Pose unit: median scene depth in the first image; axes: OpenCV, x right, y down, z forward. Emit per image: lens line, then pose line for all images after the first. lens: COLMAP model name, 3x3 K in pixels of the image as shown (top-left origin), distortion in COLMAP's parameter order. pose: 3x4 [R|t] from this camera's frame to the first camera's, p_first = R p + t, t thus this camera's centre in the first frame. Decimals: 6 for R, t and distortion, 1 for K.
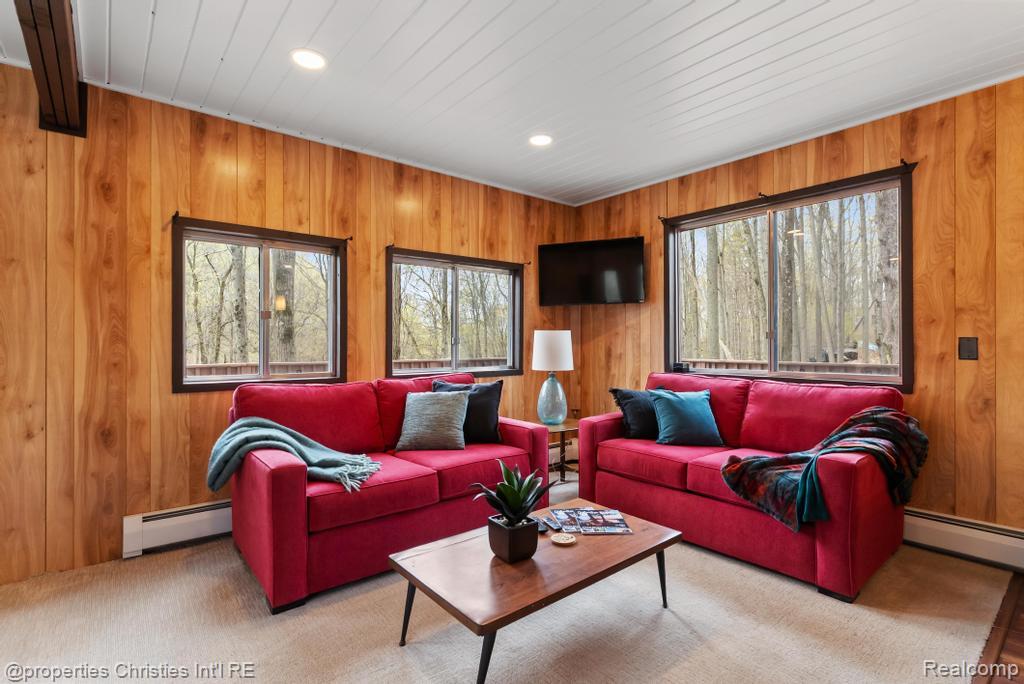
lens RADIAL K [[493.7, 0, 511.1], [0, 493.7, 344.9], [0, 0, 1]] dist [0.002695, -0.000830]
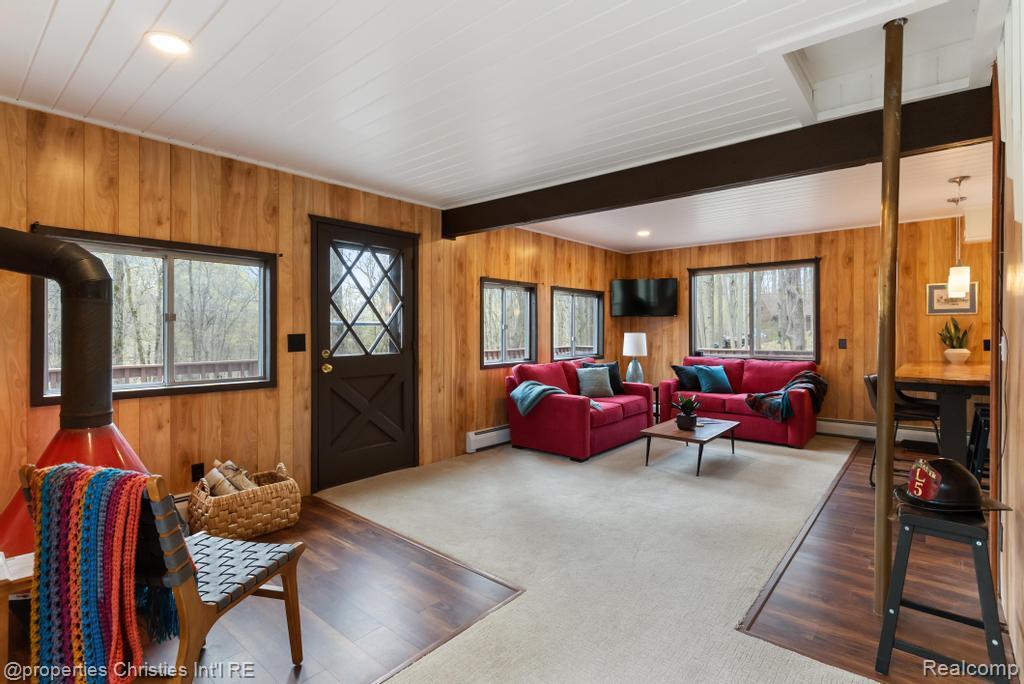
lens RADIAL K [[493.7, 0, 513.1], [0, 493.7, 335.0], [0, 0, 1]] dist [0.002695, -0.000830]
pose [[0.984889, -0.003095, 0.173156, -0.878095], [0.002233, 0.999984, 0.005173, -0.044742], [-0.173170, -0.004708, 0.984881, -0.890395]]
